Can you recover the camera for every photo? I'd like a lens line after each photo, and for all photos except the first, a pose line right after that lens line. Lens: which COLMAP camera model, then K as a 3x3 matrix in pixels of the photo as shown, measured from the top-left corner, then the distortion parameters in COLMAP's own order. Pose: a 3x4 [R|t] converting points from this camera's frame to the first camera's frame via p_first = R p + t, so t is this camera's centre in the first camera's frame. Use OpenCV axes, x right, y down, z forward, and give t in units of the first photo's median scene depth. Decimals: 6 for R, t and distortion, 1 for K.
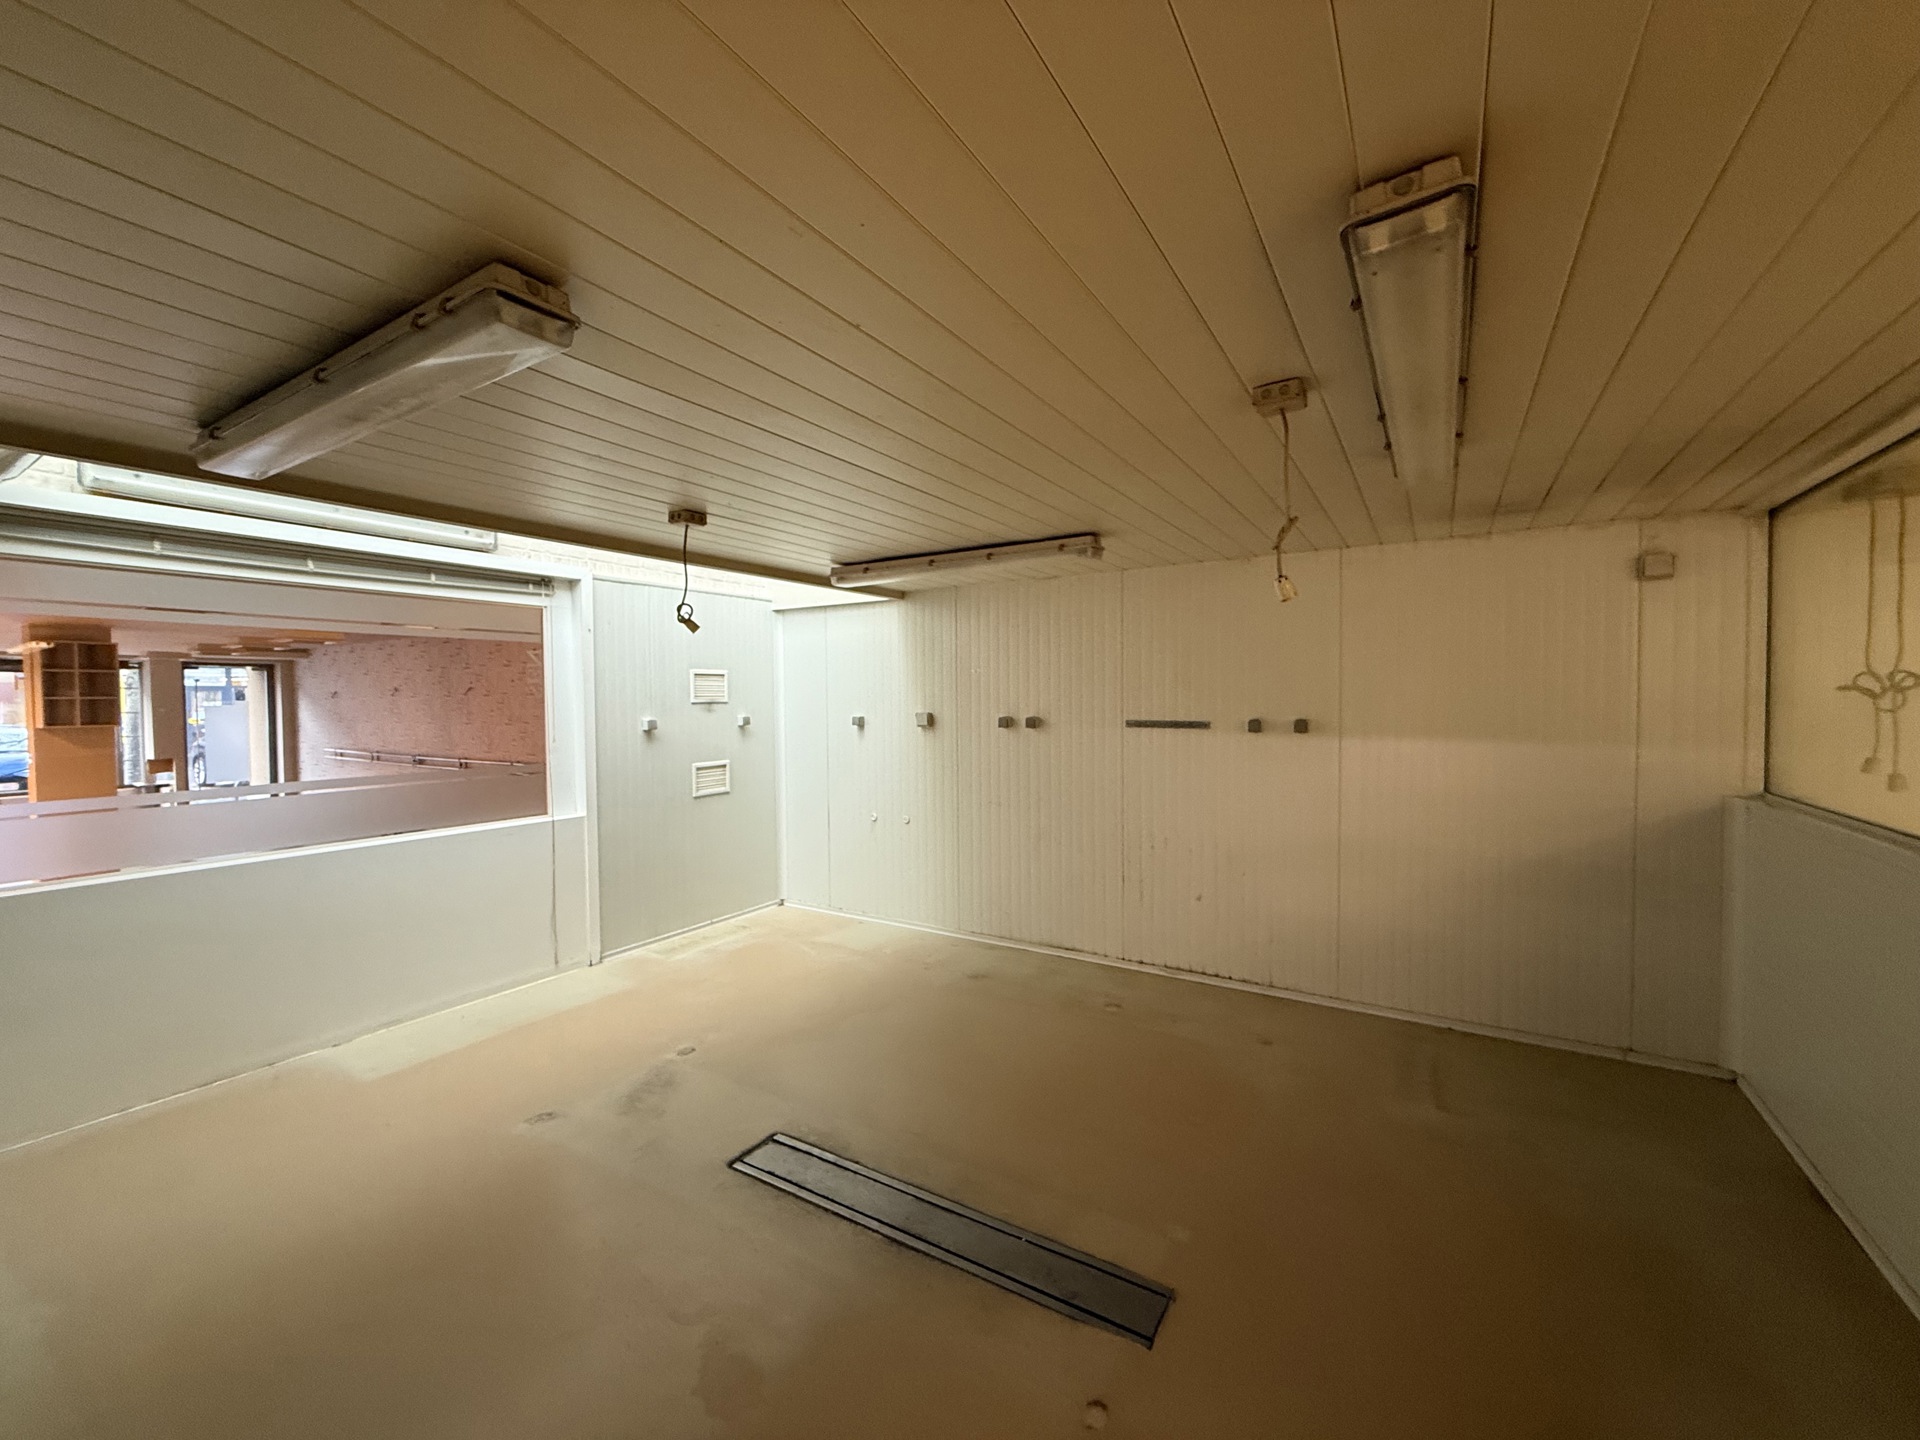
lens RADIAL K [[760.6, 0, 959.7], [0, 760.6, 718.5], [0, 0, 1]] dist [-0.004930, -0.000418]
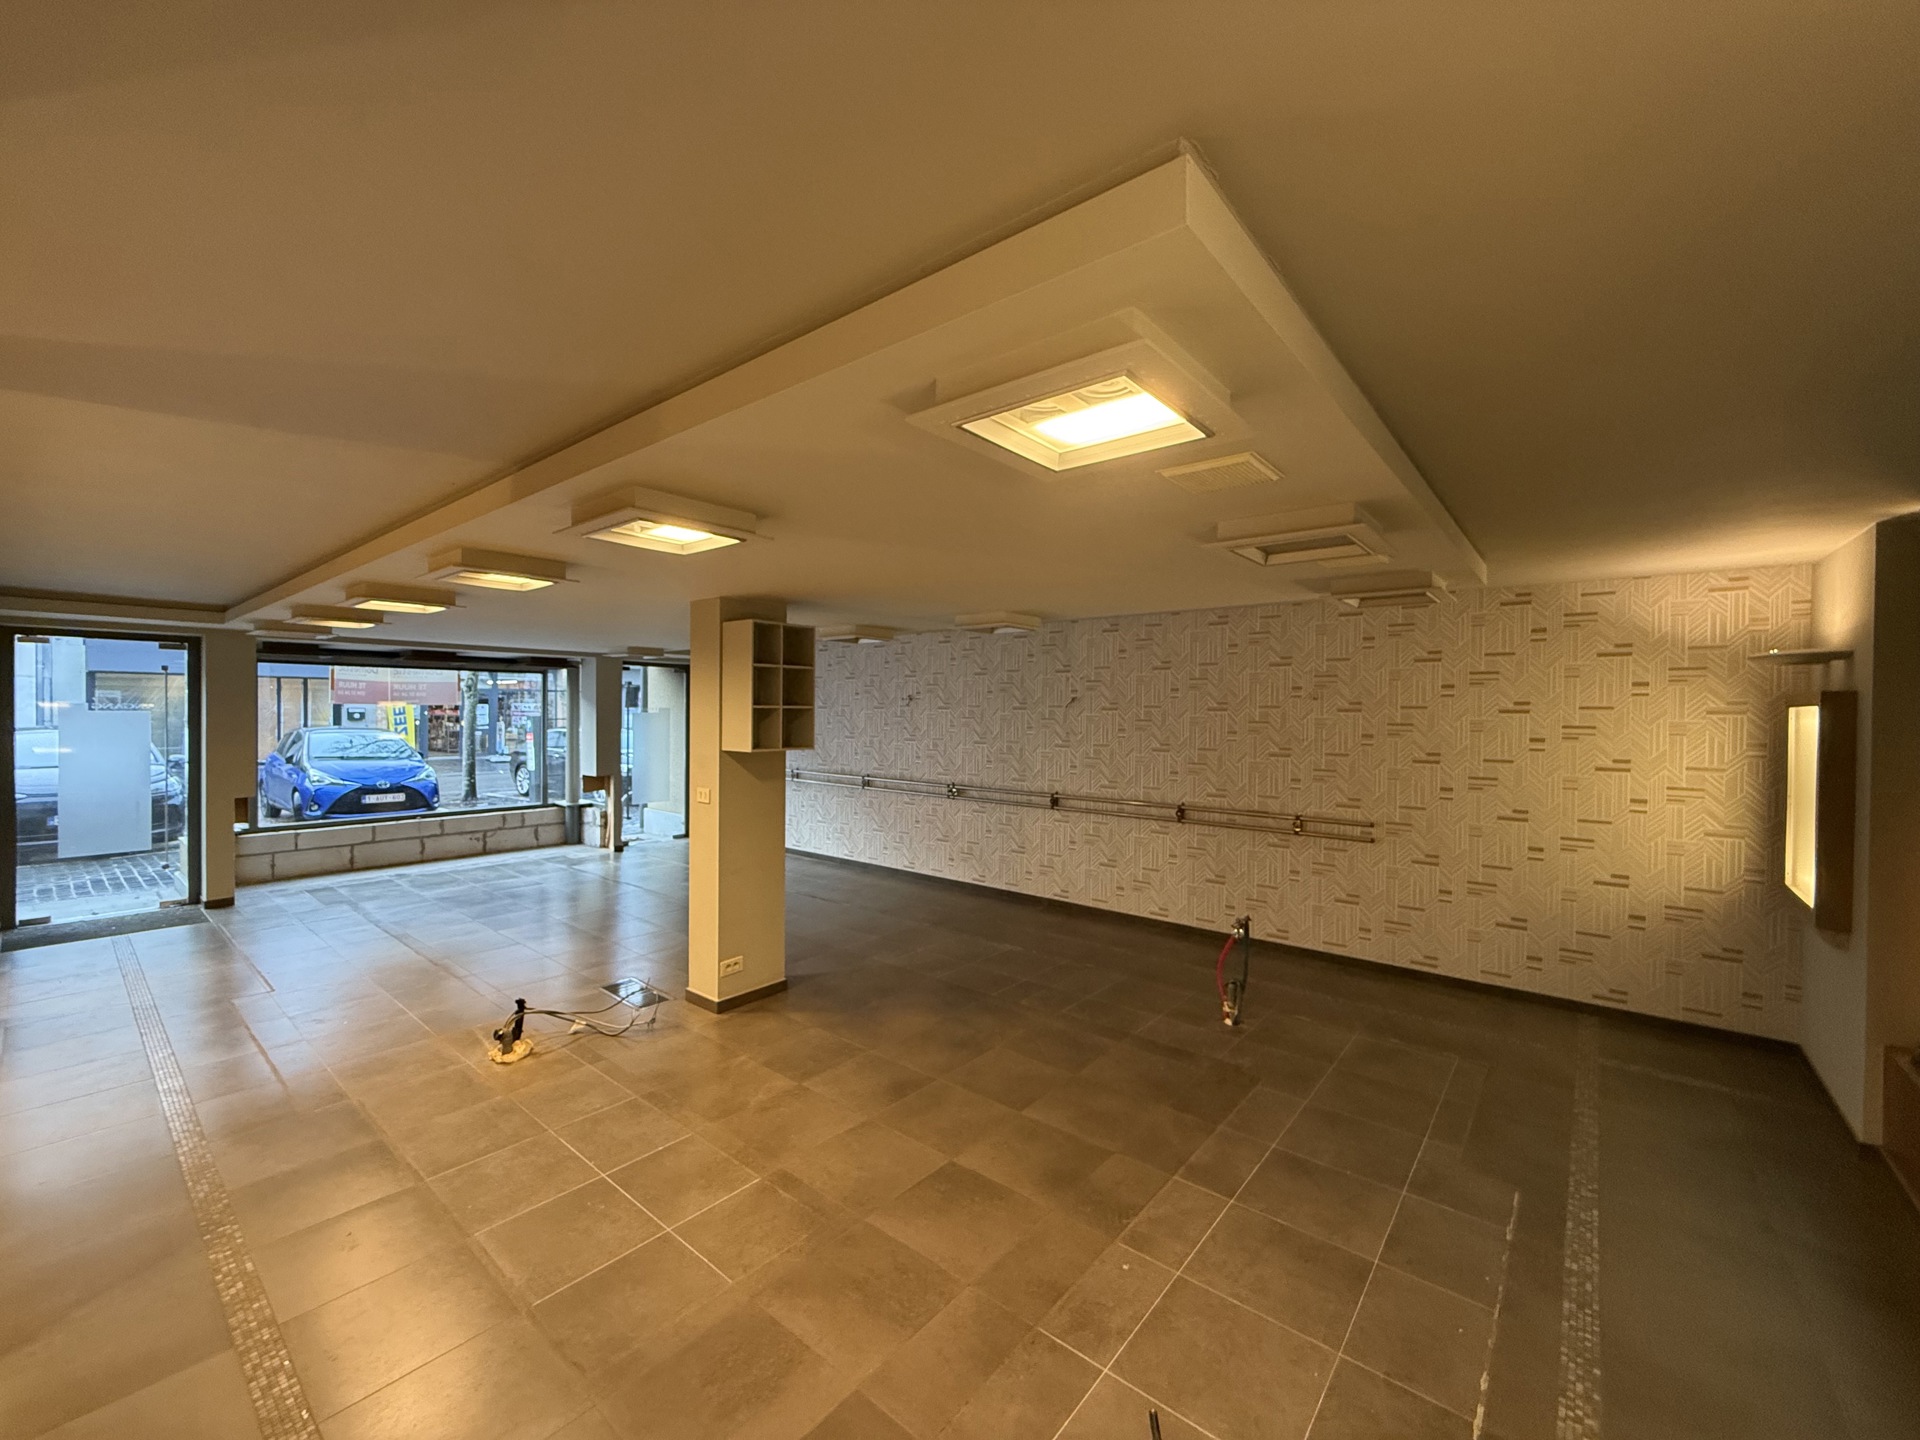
lens RADIAL K [[760.6, 0, 974.2], [0, 760.6, 763.4], [0, 0, 1]] dist [-0.004930, -0.000418]
pose [[0.992690, 0.025116, -0.118052, -0.518547], [-0.020017, 0.998823, 0.044181, -0.005835], [0.119023, -0.041495, 0.992024, 0.196727]]
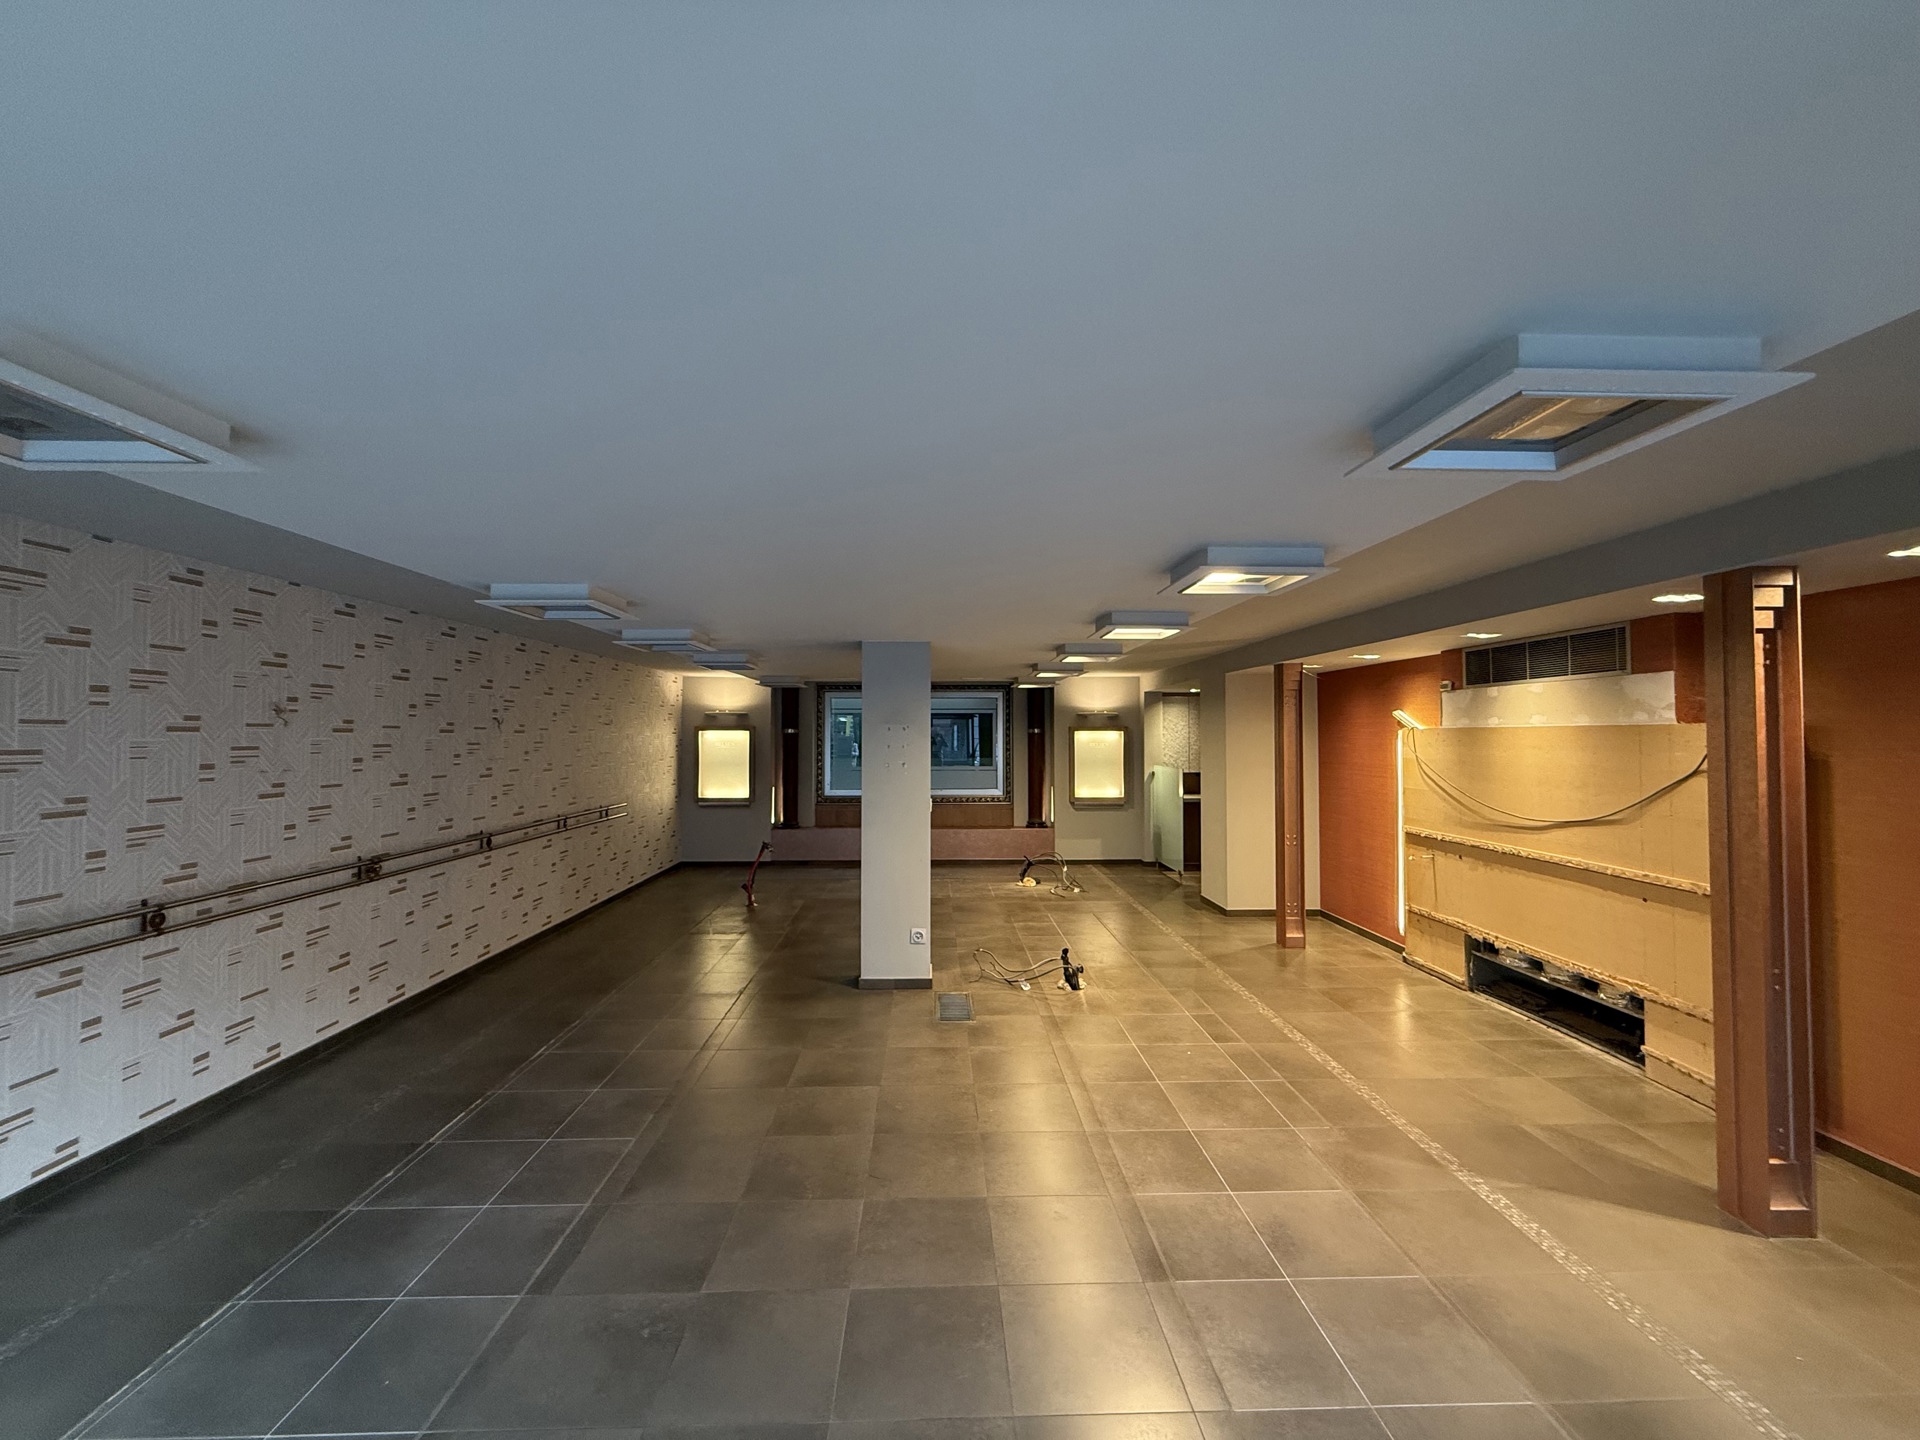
lens RADIAL K [[760.6, 0, 954.3], [0, 760.6, 716.7], [0, 0, 1]] dist [-0.004930, -0.000418]
pose [[-0.554945, 0.029461, 0.831366, -1.127398], [0.032488, 0.999378, -0.013729, -0.016391], [-0.831253, 0.019391, -0.555556, 0.834894]]
